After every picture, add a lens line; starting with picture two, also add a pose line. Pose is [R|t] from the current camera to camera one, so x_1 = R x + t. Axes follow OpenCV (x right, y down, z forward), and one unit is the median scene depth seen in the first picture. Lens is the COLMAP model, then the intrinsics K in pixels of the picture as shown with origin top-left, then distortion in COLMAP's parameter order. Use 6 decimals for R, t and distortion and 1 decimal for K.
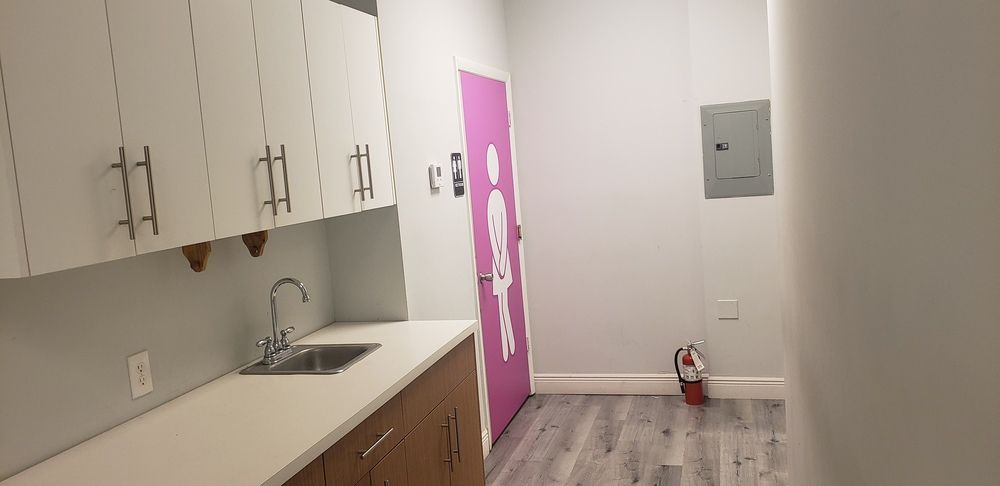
lens RADIAL K [[770.0, 0, 494.3], [0, 770.0, 238.7], [0, 0, 1]] dist [0.013434, -0.011997]
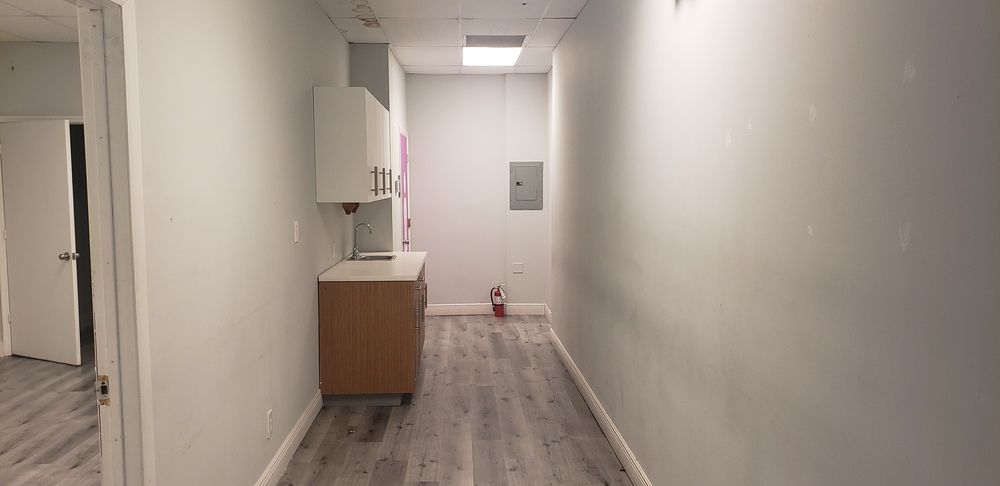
lens RADIAL K [[770.0, 0, 501.6], [0, 770.0, 249.6], [0, 0, 1]] dist [0.013434, -0.011997]
pose [[0.940184, 0.053216, 0.336485, -0.387356], [-0.043974, 0.998418, -0.035031, 0.115689], [-0.337817, 0.018139, 0.941037, -0.800434]]
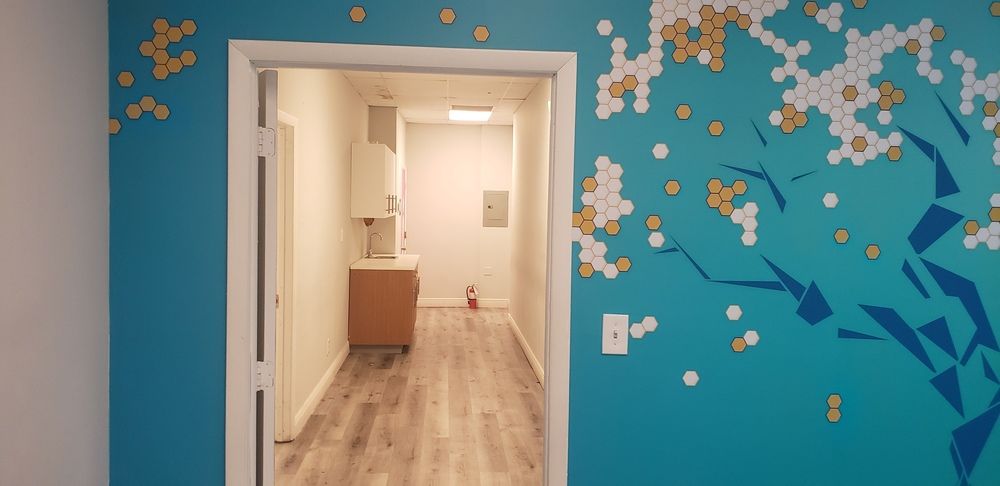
lens RADIAL K [[770.0, 0, 510.3], [0, 770.0, 239.5], [0, 0, 1]] dist [0.013434, -0.011997]
pose [[0.927619, 0.088003, 0.363013, -0.552692], [-0.064556, 0.994997, -0.076251, 0.175721], [-0.367907, 0.047297, 0.928659, -1.368681]]
